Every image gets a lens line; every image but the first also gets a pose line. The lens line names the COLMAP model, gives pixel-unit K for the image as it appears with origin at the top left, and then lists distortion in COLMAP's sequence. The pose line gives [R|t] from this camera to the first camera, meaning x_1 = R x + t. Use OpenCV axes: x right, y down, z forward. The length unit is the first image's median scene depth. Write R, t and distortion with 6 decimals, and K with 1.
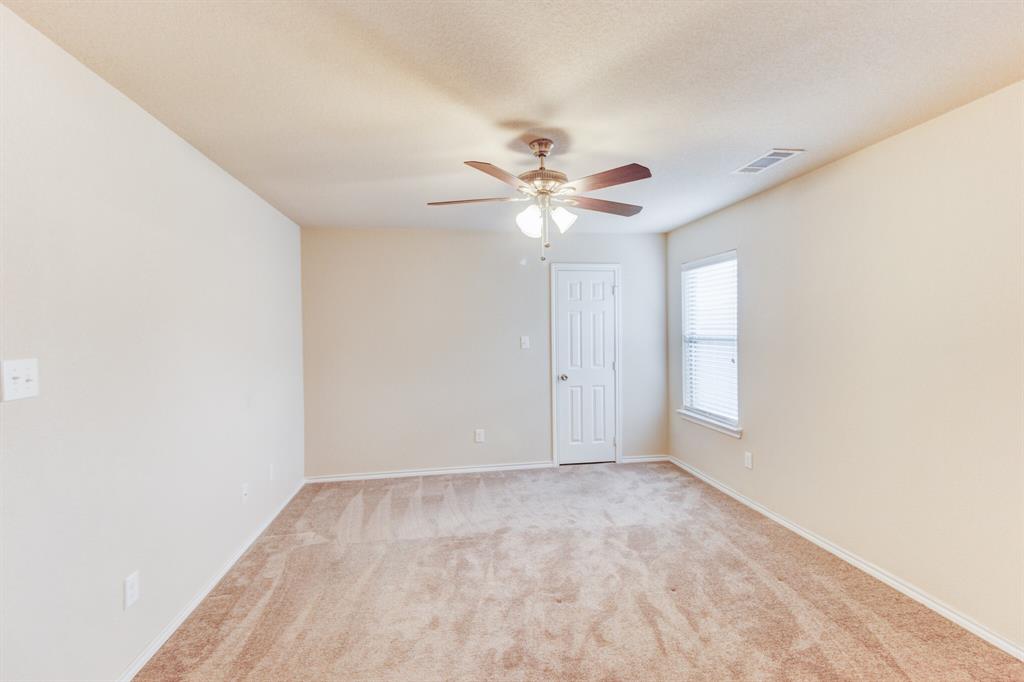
lens RADIAL K [[466.1, 0, 513.6], [0, 466.1, 338.7], [0, 0, 1]] dist [0.020595, 0.001840]
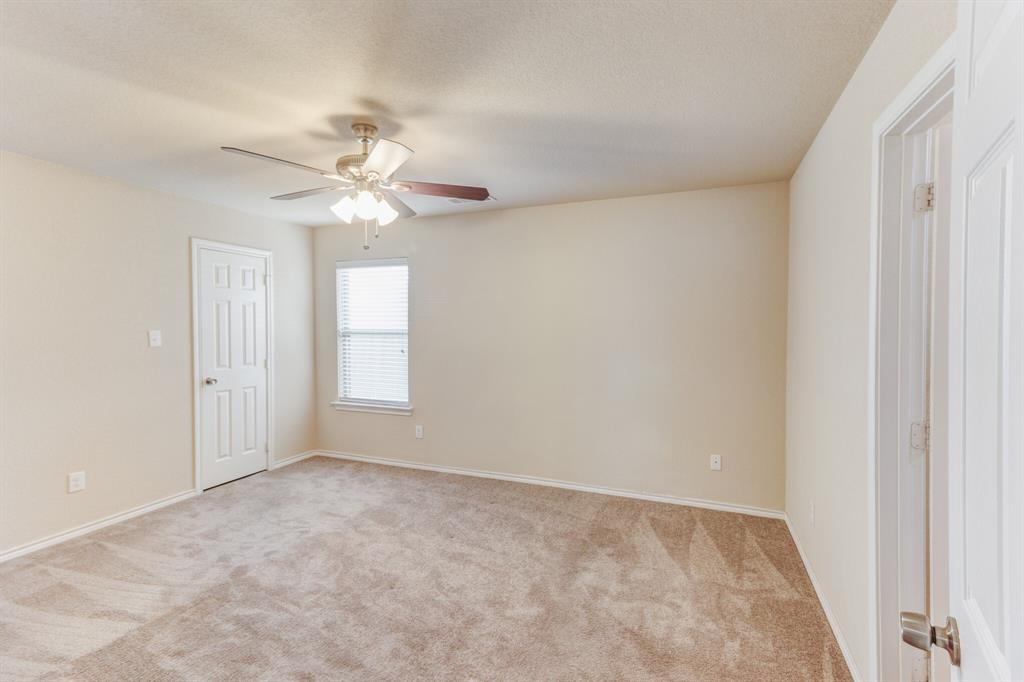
lens RADIAL K [[466.1, 0, 515.4], [0, 466.1, 338.5], [0, 0, 1]] dist [0.020595, 0.001840]
pose [[0.517469, -0.012001, 0.855618, -0.413700], [0.007921, 0.999926, 0.009234, 0.006458], [-0.855665, 0.001999, 0.517526, 0.157806]]
